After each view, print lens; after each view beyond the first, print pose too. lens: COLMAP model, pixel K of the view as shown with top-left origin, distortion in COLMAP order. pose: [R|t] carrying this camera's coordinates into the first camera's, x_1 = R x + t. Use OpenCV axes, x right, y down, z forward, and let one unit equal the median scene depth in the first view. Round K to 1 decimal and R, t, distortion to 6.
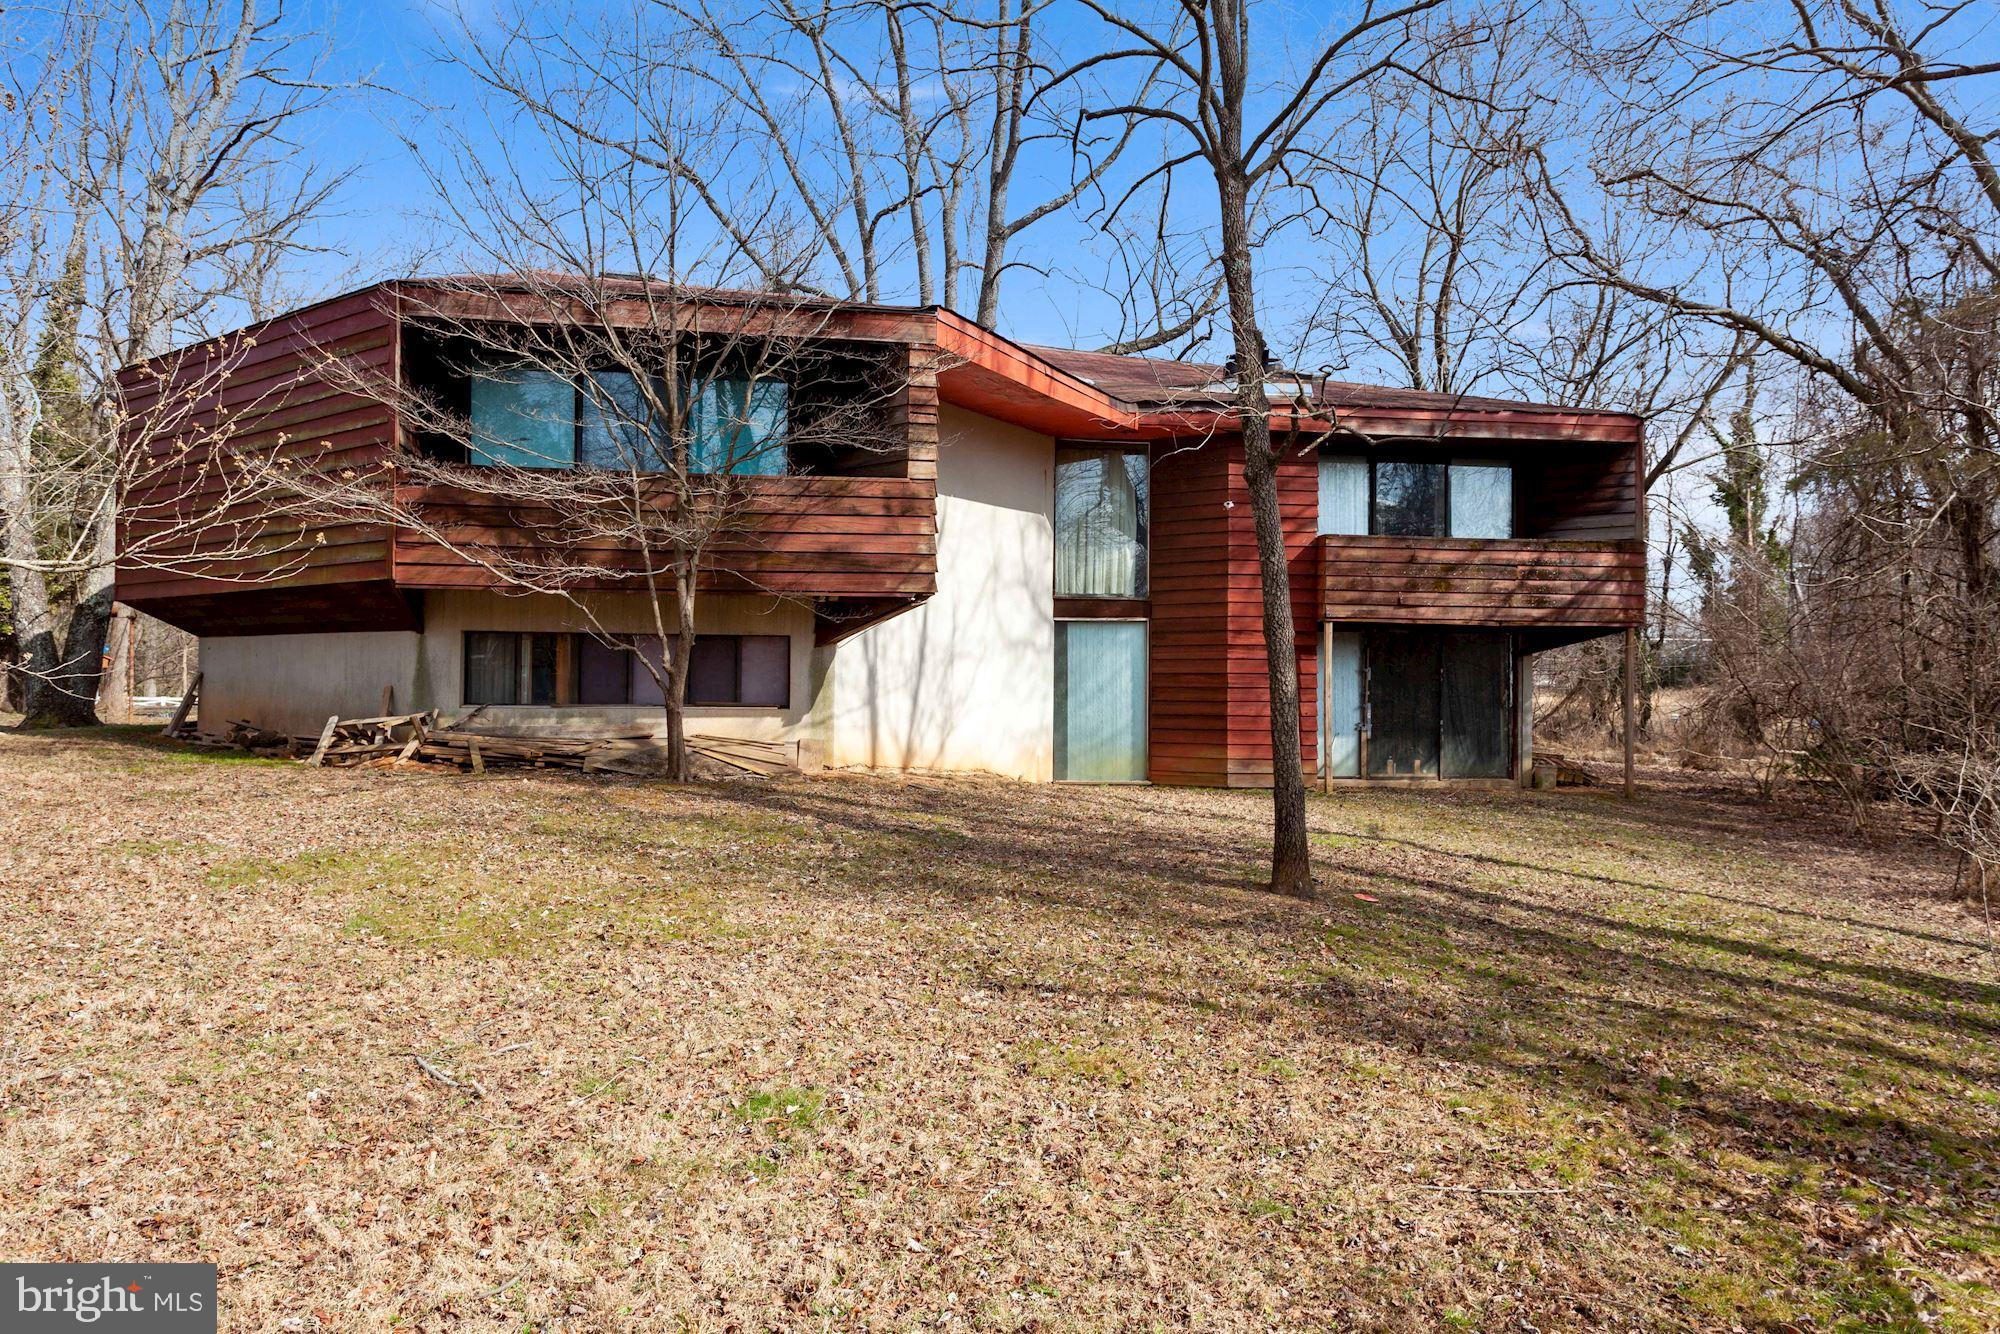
lens RADIAL K [[1287.2, 0, 1002.4], [0, 1287.2, 658.9], [0, 0, 1]] dist [0.009603, 0.003700]
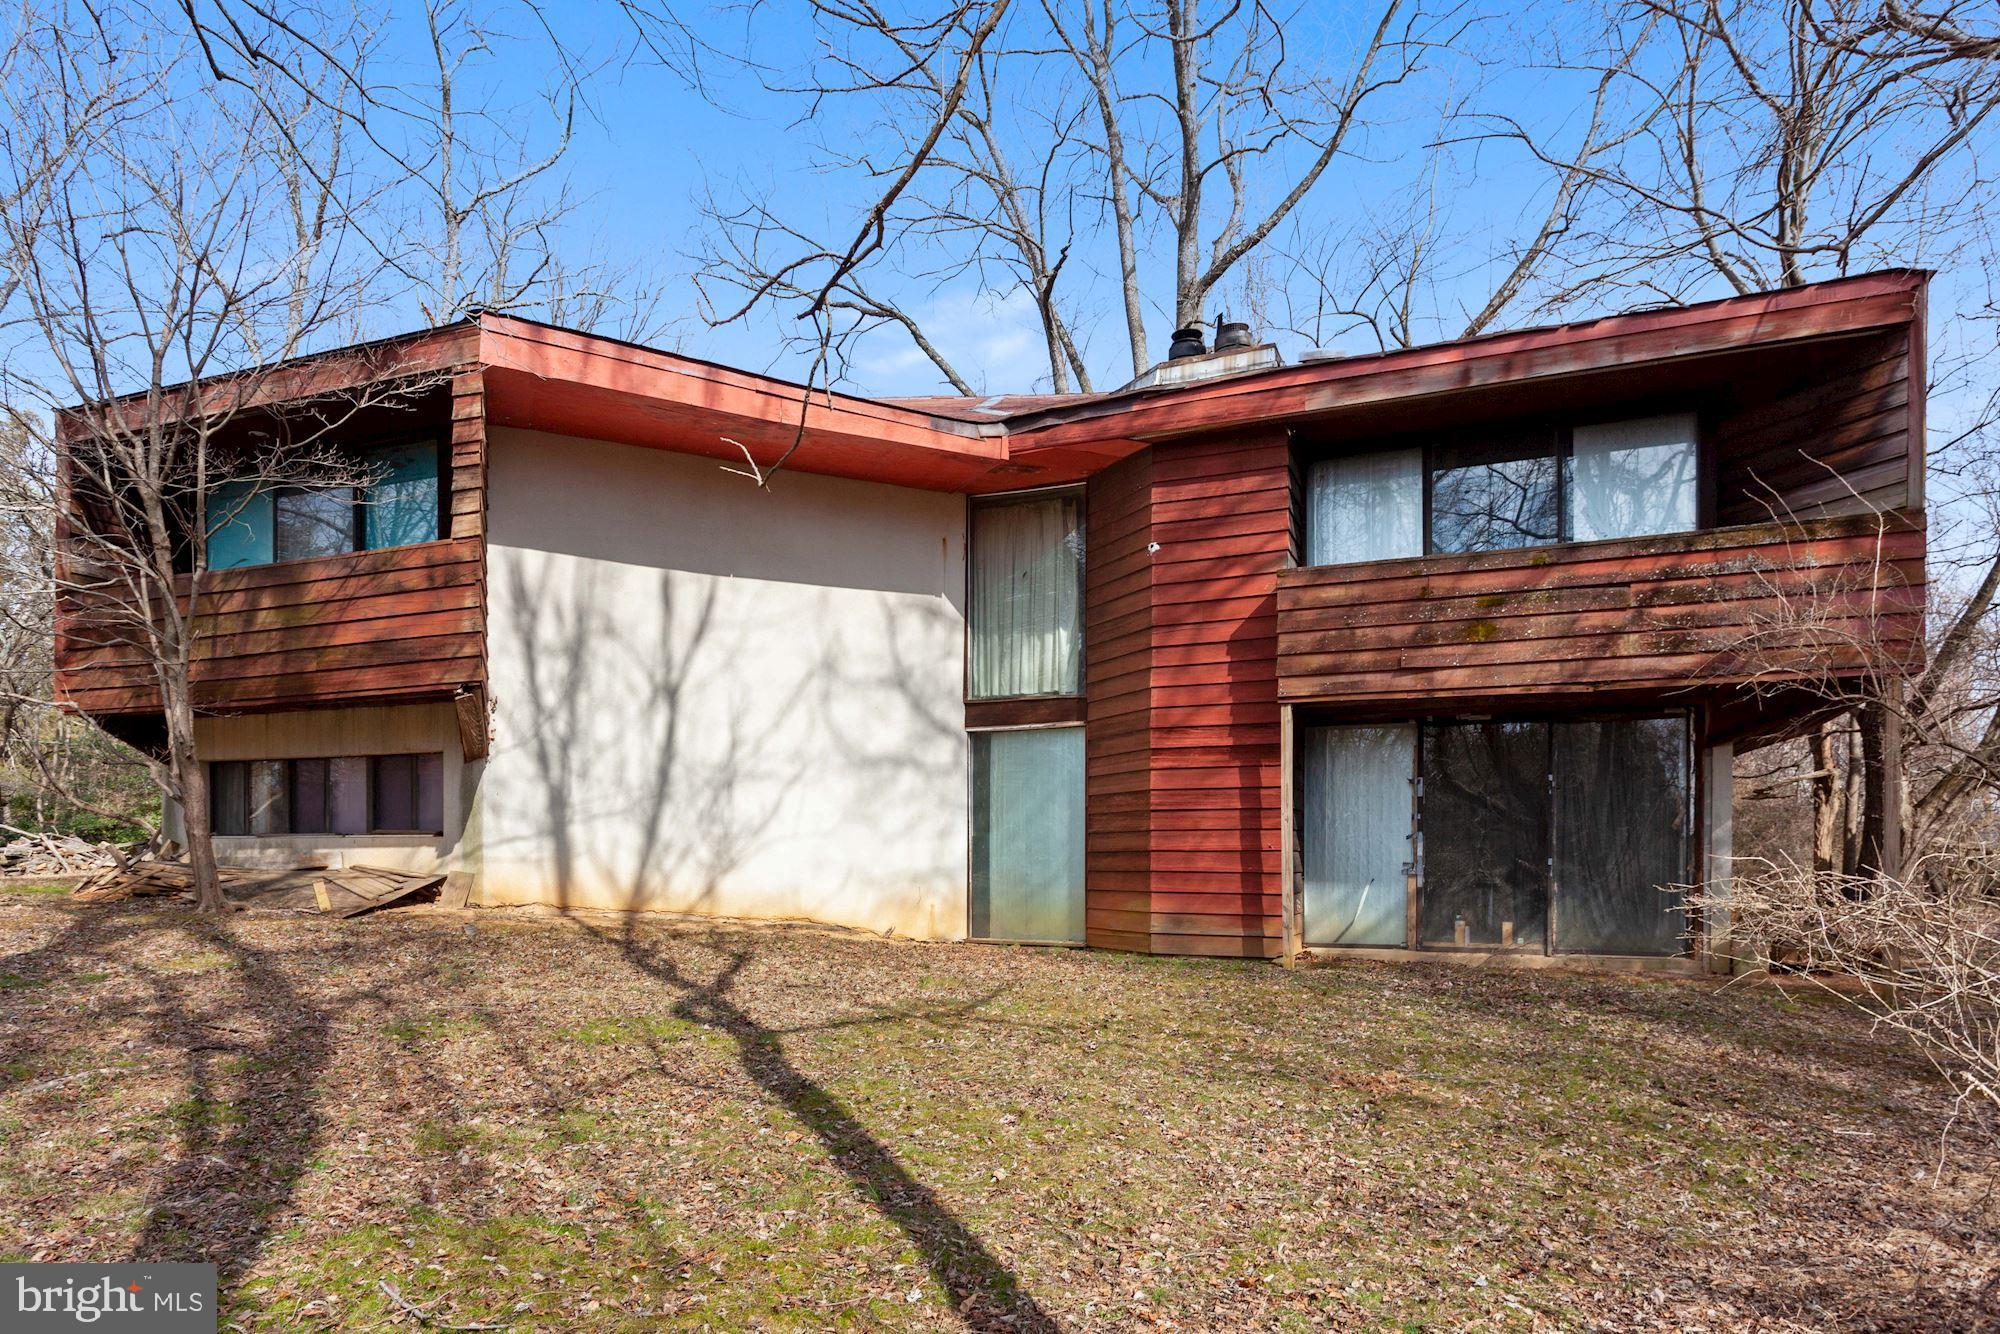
lens RADIAL K [[1197.7, 0, 961.9], [0, 1197.7, 855.9], [0, 0, 1]] dist [-0.002252, 0.002036]
pose [[0.855001, -0.008528, -0.518555, 0.491557], [0.016671, 0.999800, 0.011044, 0.043850], [0.518358, -0.018087, 0.854973, 0.456489]]
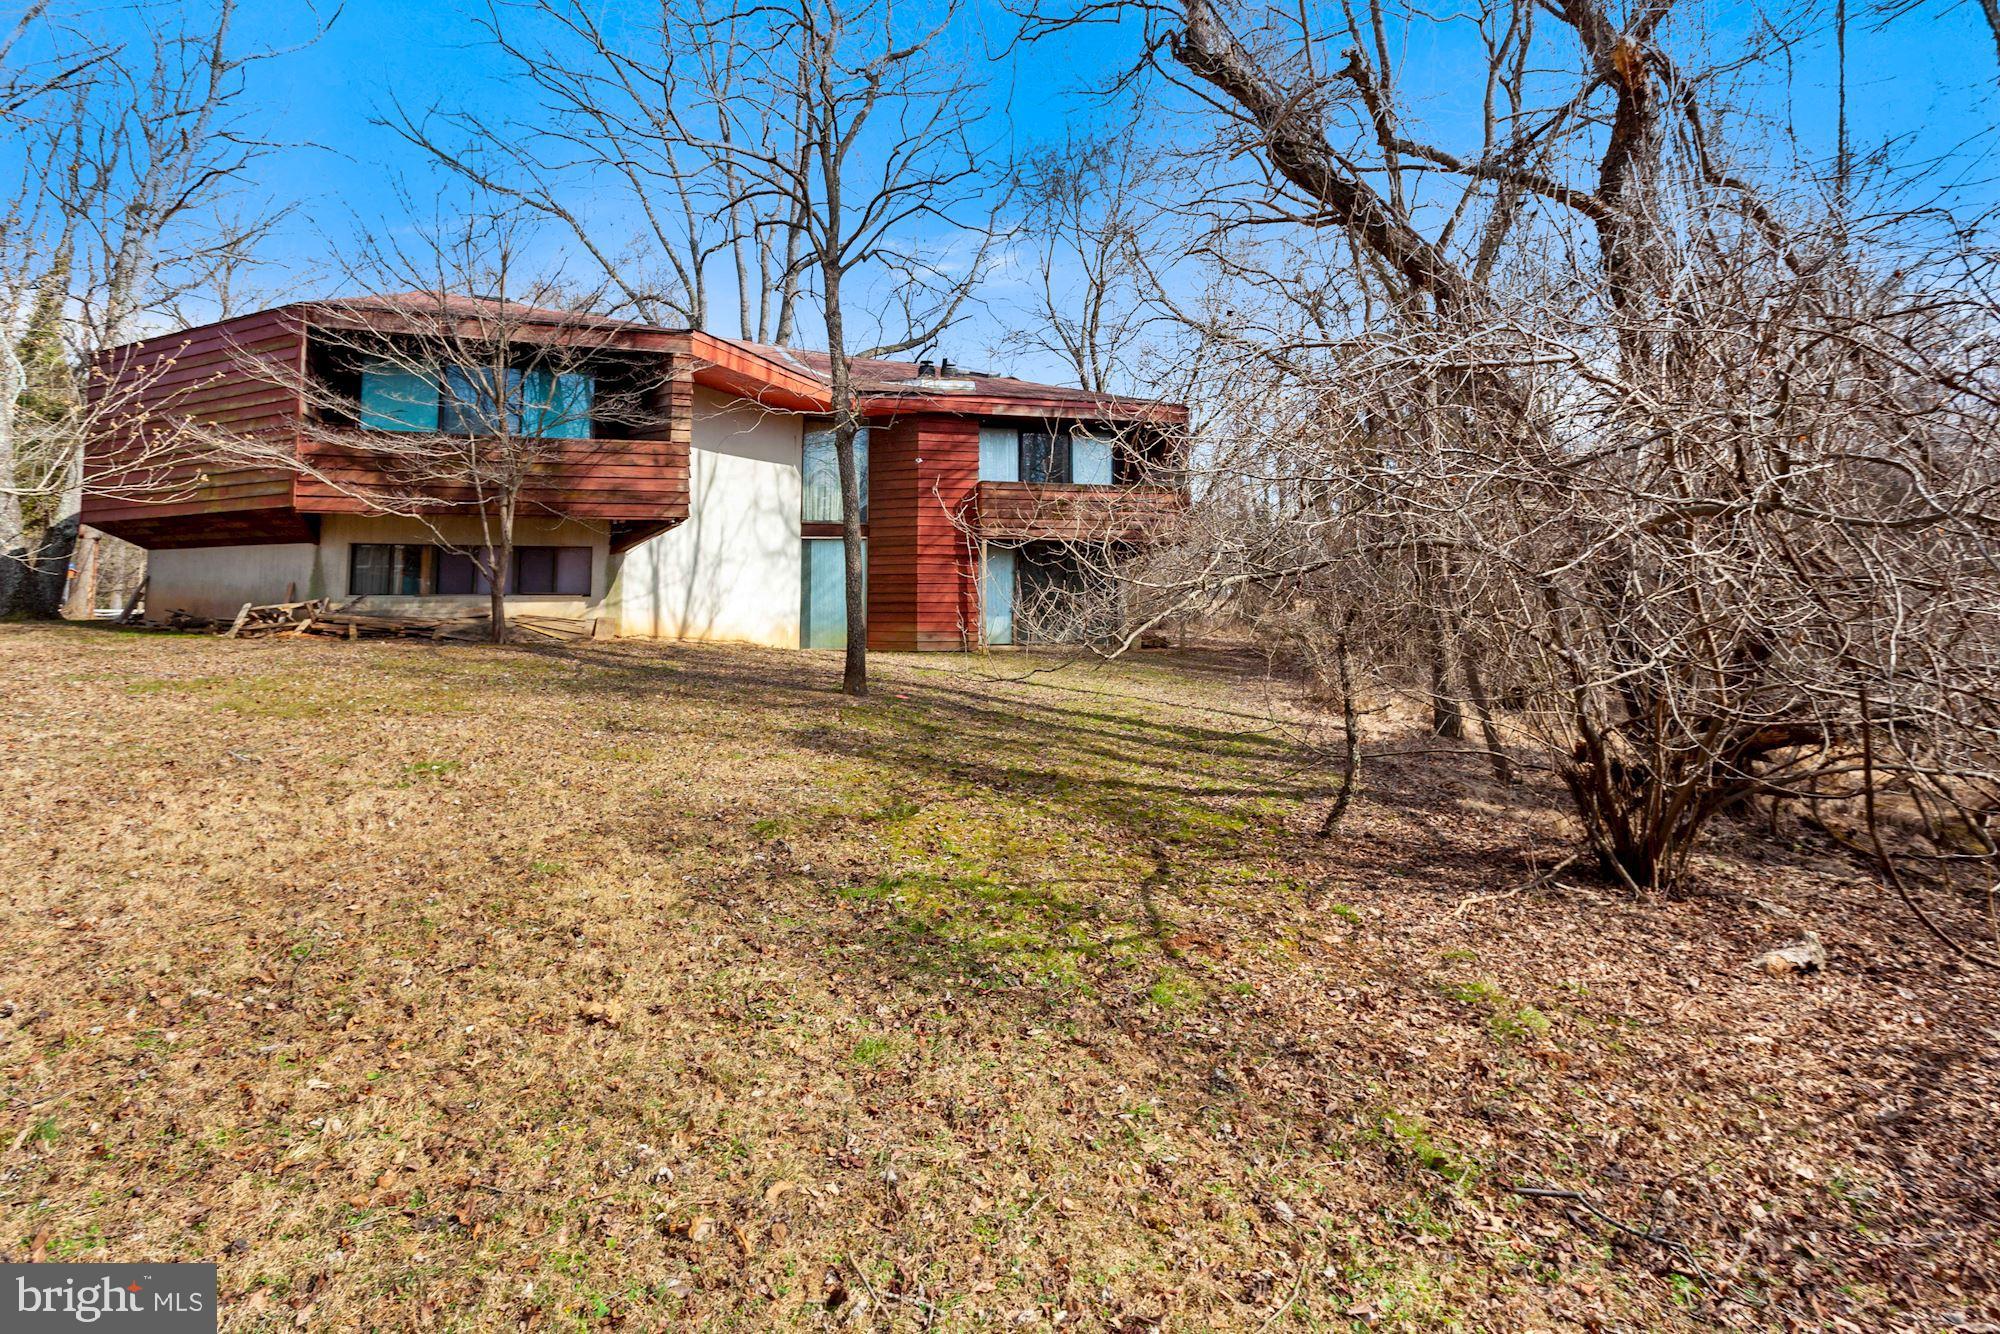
lens RADIAL K [[986.3, 0, 992.3], [0, 986.3, 522.0], [0, 0, 1]] dist [0.013240, 0.000469]
pose [[0.991092, 0.001515, 0.133174, 0.125799], [0.005758, 0.998513, -0.054211, 0.016369], [-0.133058, 0.054494, 0.989609, -0.165000]]
